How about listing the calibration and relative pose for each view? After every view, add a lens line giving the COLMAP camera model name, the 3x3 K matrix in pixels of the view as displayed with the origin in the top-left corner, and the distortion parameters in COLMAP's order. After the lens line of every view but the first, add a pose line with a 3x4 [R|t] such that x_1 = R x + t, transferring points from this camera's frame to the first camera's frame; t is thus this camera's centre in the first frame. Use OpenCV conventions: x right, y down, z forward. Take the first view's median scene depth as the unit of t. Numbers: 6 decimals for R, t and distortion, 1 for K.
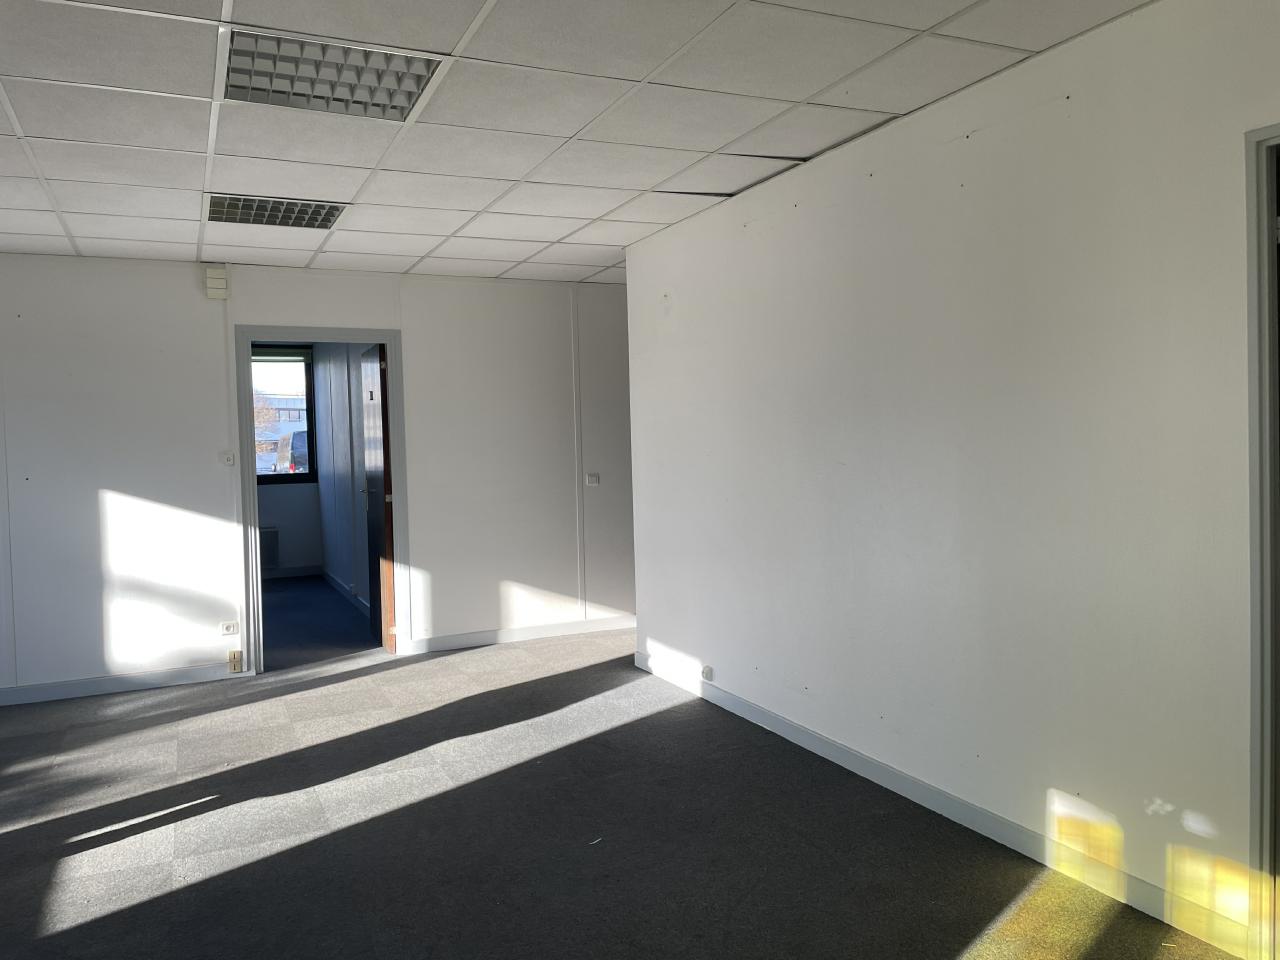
lens RADIAL K [[961.6, 0, 640.0], [0, 961.6, 480.0], [0, 0, 1]] dist [0.063946, -0.067353]
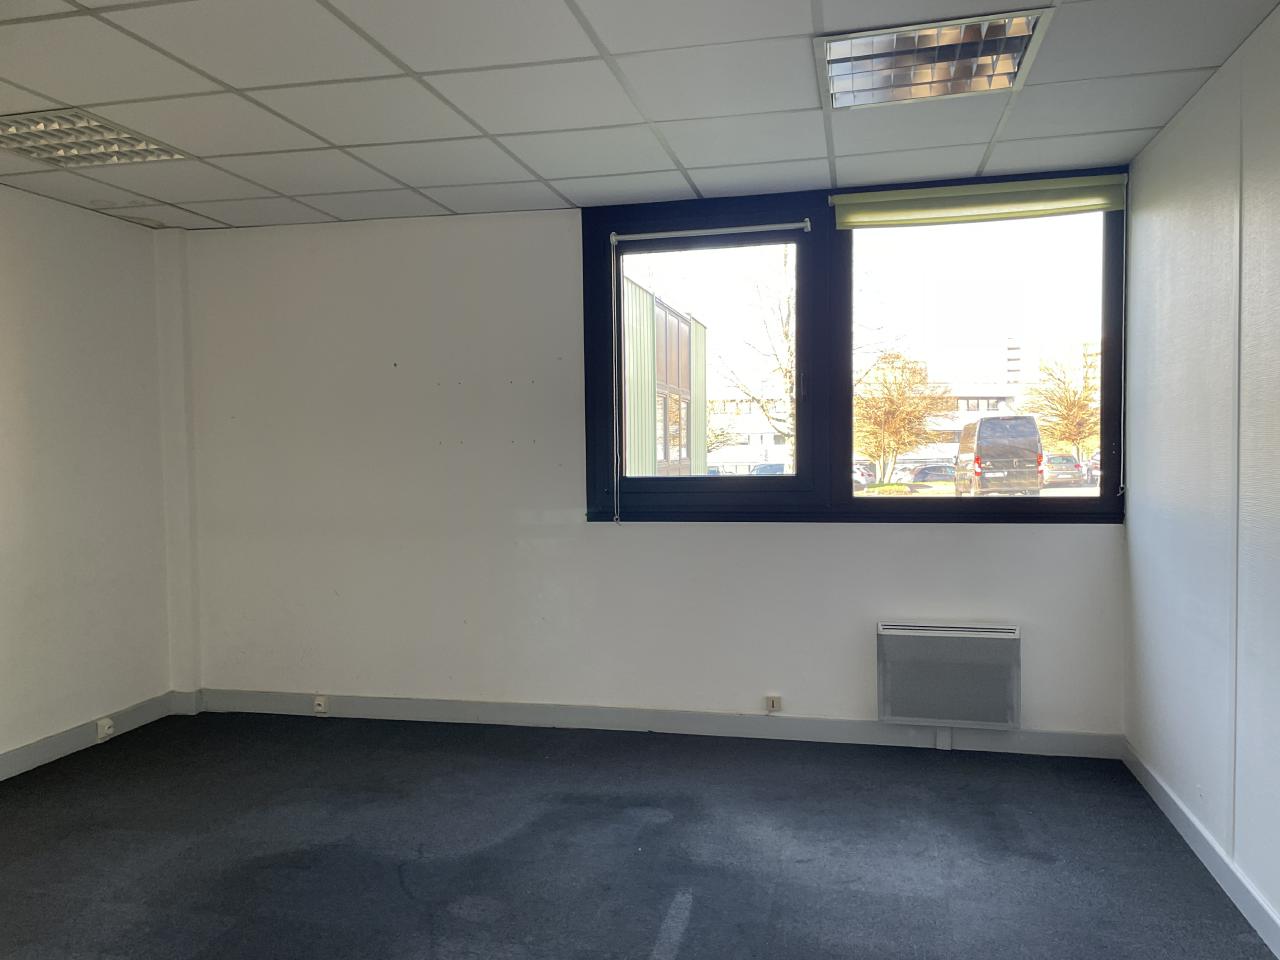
lens RADIAL K [[961.6, 0, 640.0], [0, 961.6, 480.0], [0, 0, 1]] dist [0.063946, -0.067353]
pose [[0.784230, 0.041274, -0.619096, -0.246266], [-0.035362, 0.999136, 0.021816, -0.016282], [0.619462, 0.004784, 0.785012, 0.579047]]
